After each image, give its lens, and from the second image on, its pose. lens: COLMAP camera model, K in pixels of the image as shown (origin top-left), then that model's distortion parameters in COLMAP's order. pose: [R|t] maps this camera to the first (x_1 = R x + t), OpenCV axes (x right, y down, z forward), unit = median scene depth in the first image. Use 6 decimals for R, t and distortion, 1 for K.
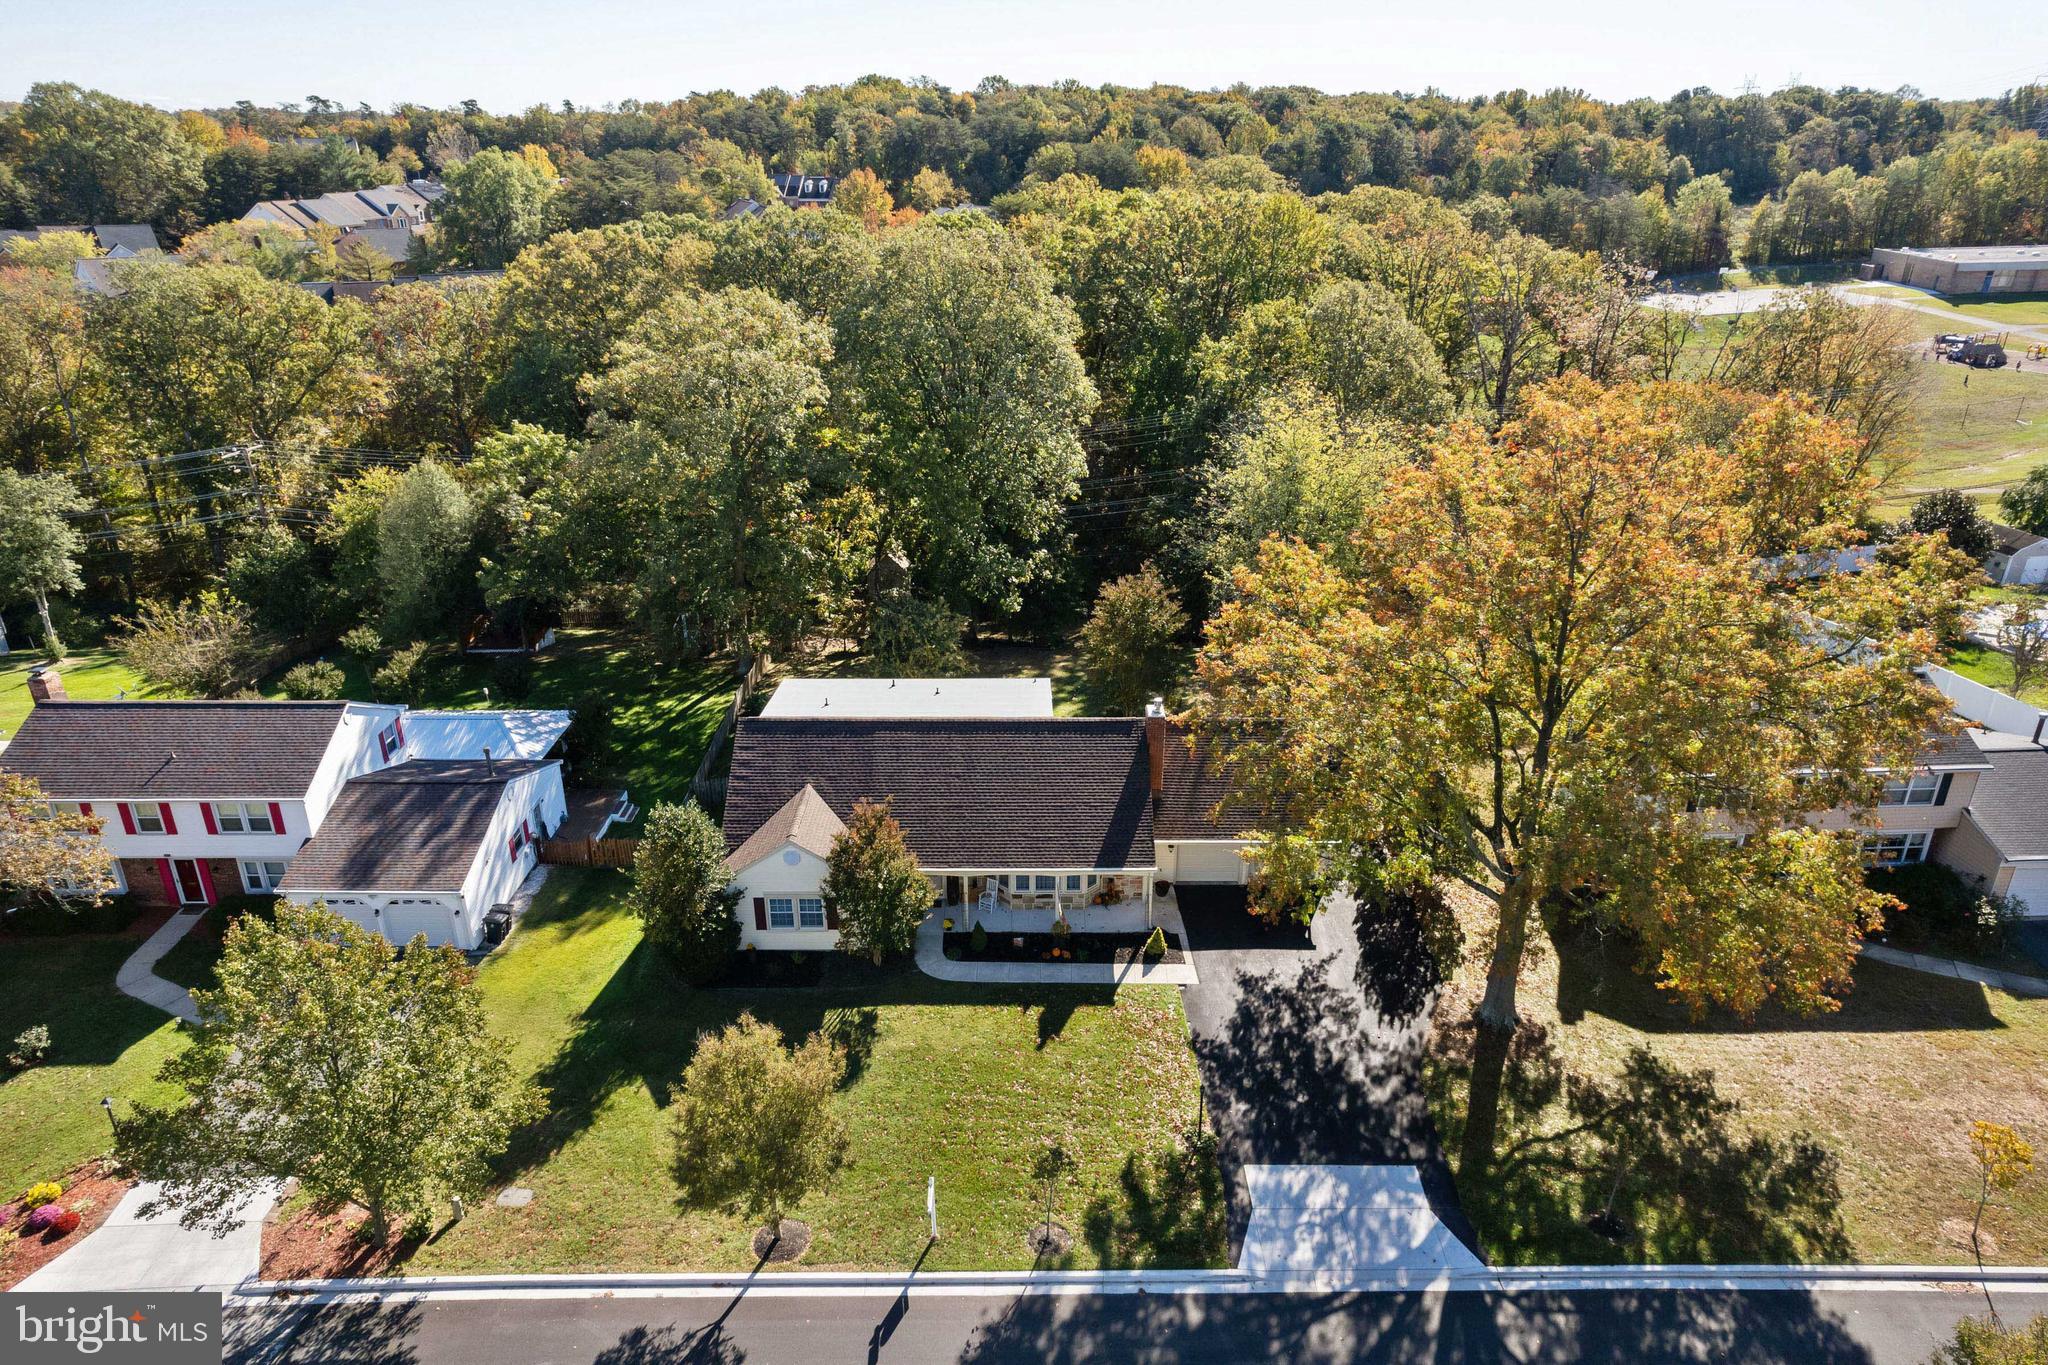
lens RADIAL K [[1326.7, 0, 1024.0], [0, 1326.7, 682.5], [0, 0, 1]] dist [-0.021551, 0.062750]
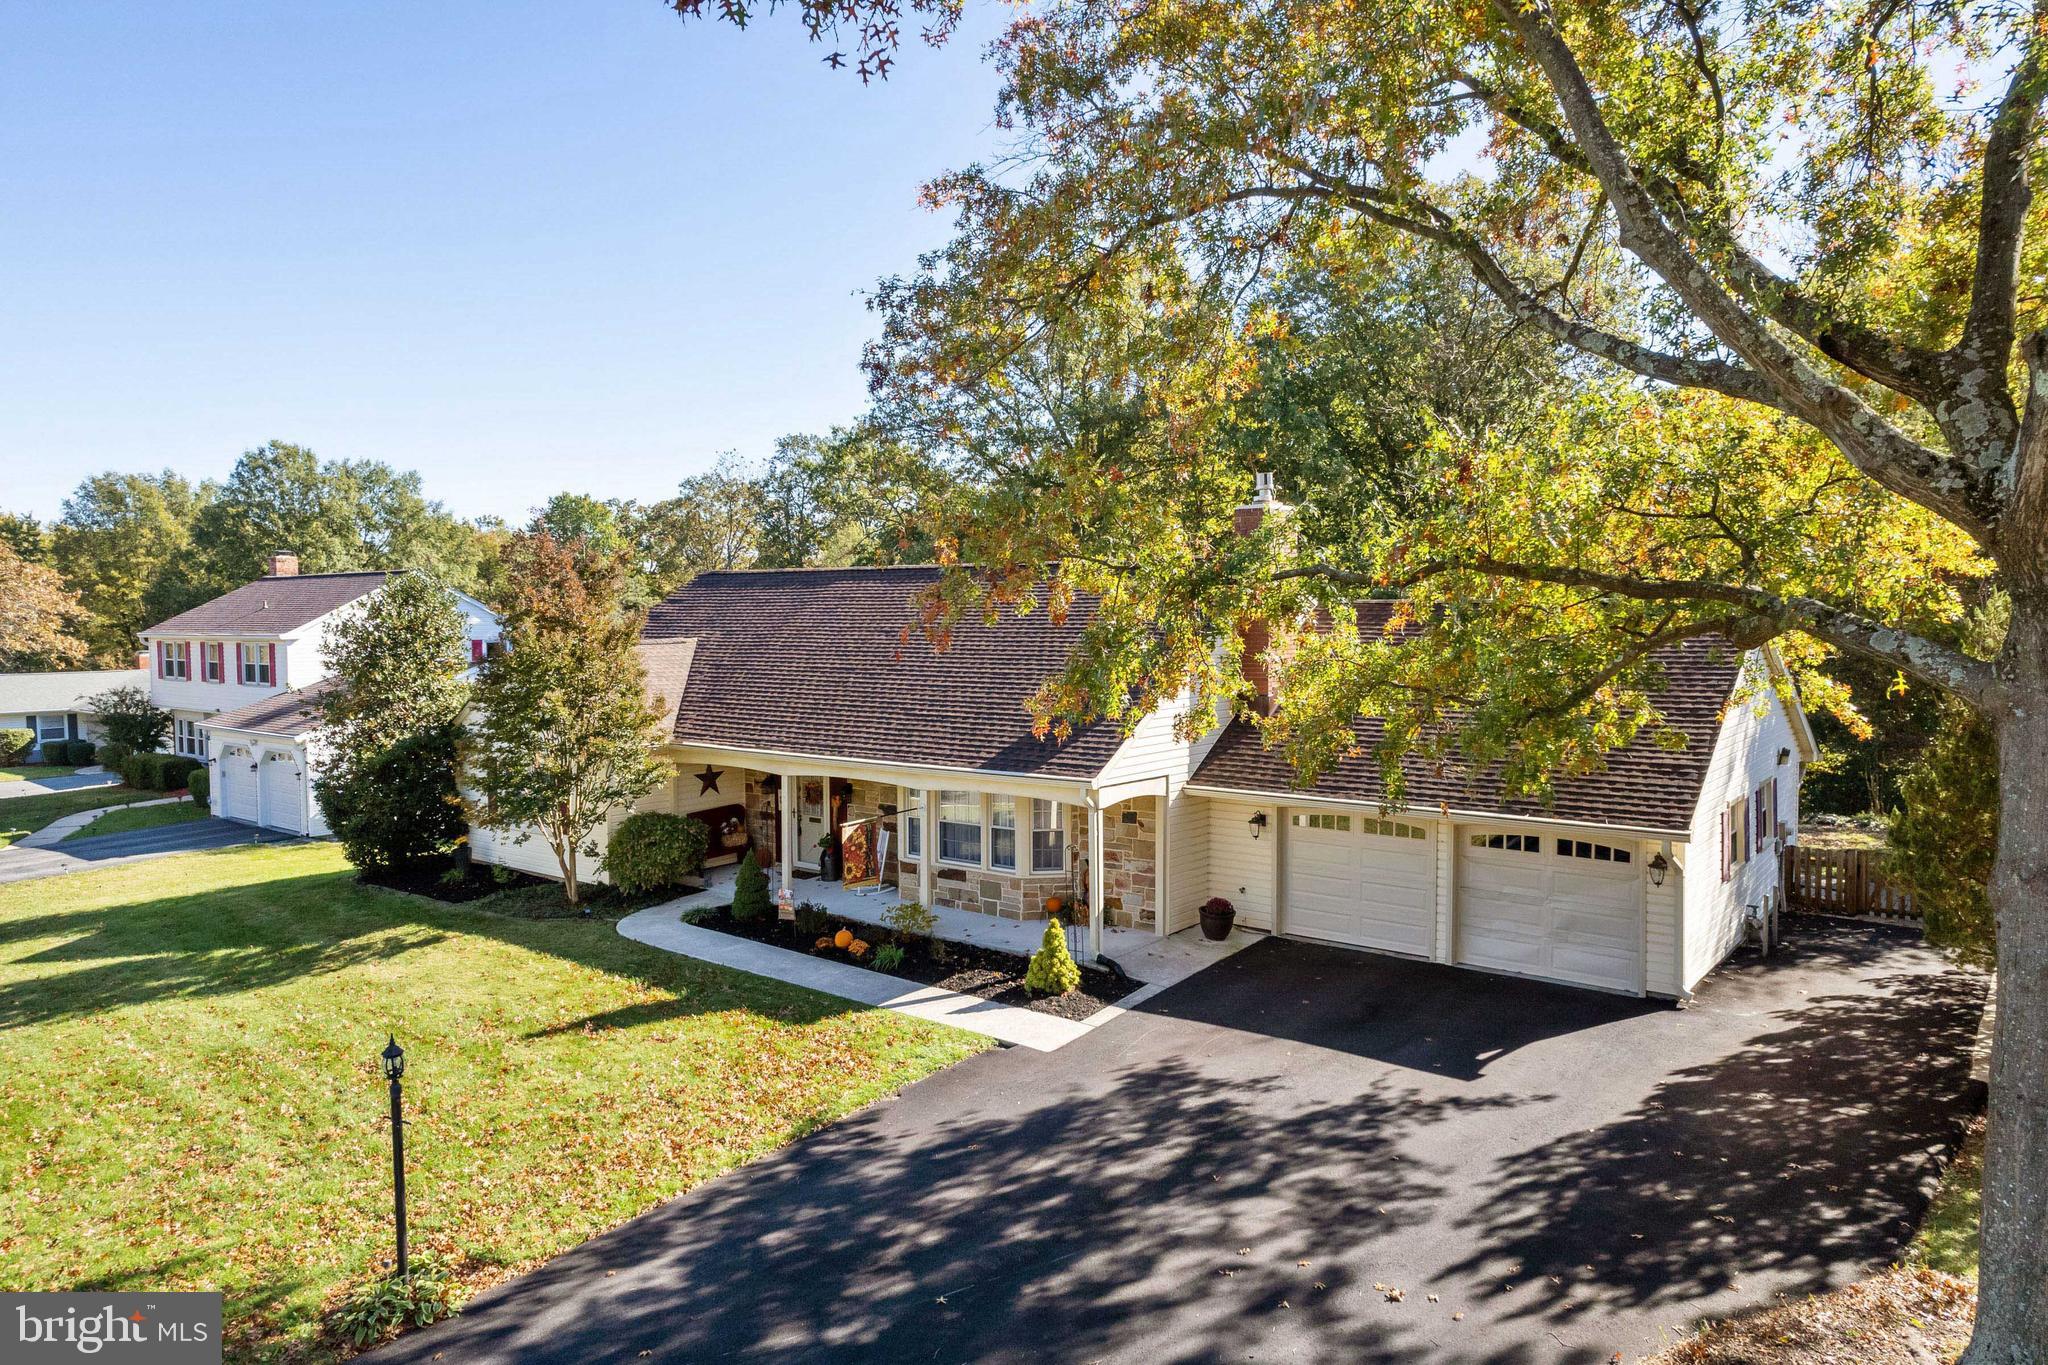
lens RADIAL K [[1286.5, 0, 1024.0], [0, 1286.5, 682.5], [0, 0, 1]] dist [-0.023762, -0.000262]
pose [[0.770137, 0.016672, -0.637661, 0.355973], [-0.246410, 0.929835, -0.273292, 0.241371], [0.588363, 0.367598, 0.720209, 0.753466]]
